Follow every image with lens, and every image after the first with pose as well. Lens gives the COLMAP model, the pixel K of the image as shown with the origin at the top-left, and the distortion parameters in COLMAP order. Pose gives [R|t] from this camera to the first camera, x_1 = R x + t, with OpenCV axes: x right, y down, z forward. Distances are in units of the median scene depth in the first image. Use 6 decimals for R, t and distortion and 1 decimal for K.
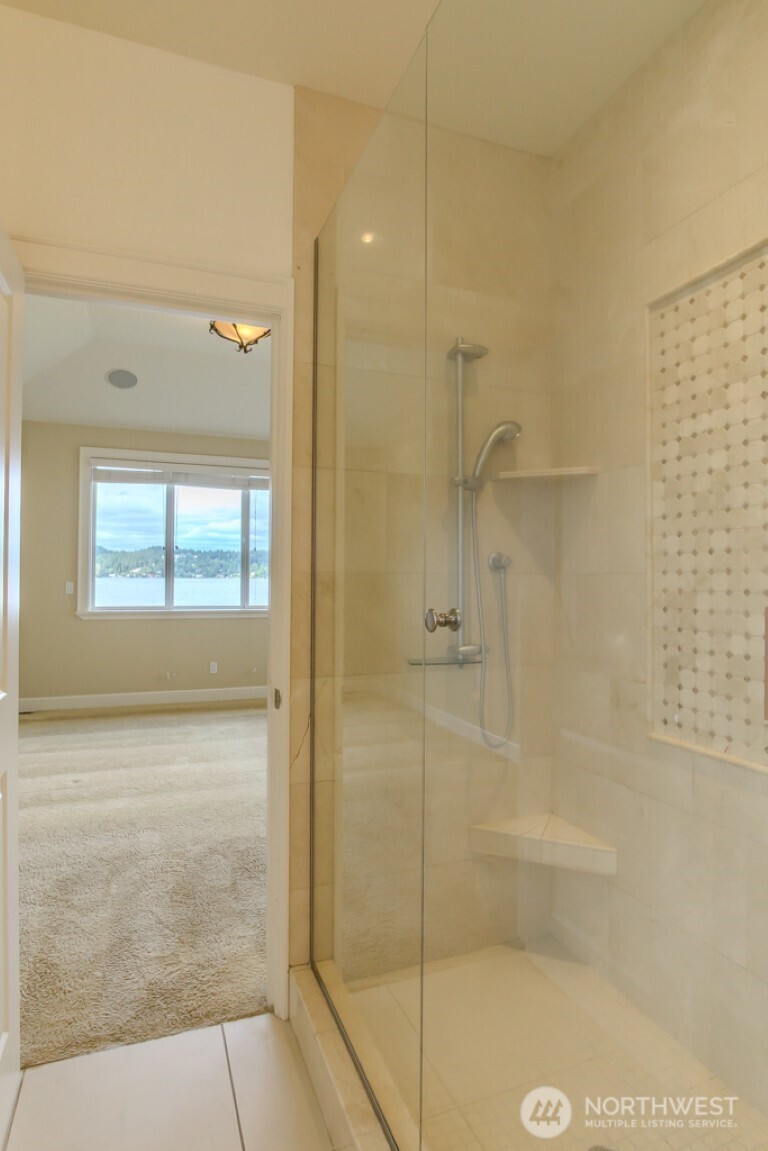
lens RADIAL K [[626.7, 0, 383.5], [0, 626.7, 572.2], [0, 0, 1]] dist [-0.025777, 0.007219]
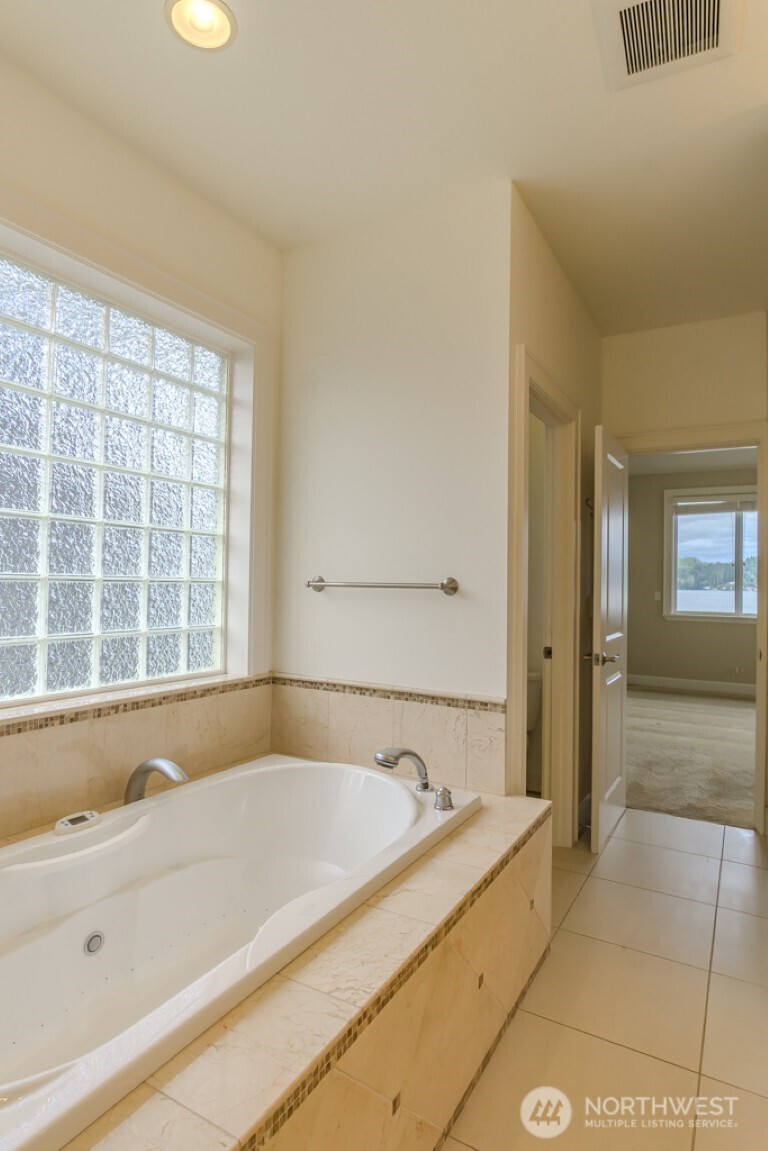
lens RADIAL K [[626.7, 0, 385.6], [0, 626.7, 569.8], [0, 0, 1]] dist [-0.025777, 0.007219]
pose [[0.631182, -0.013780, -0.775513, 0.159678], [-0.004609, 0.999758, -0.021516, 0.000313], [0.775621, 0.017155, 0.630965, -0.285881]]
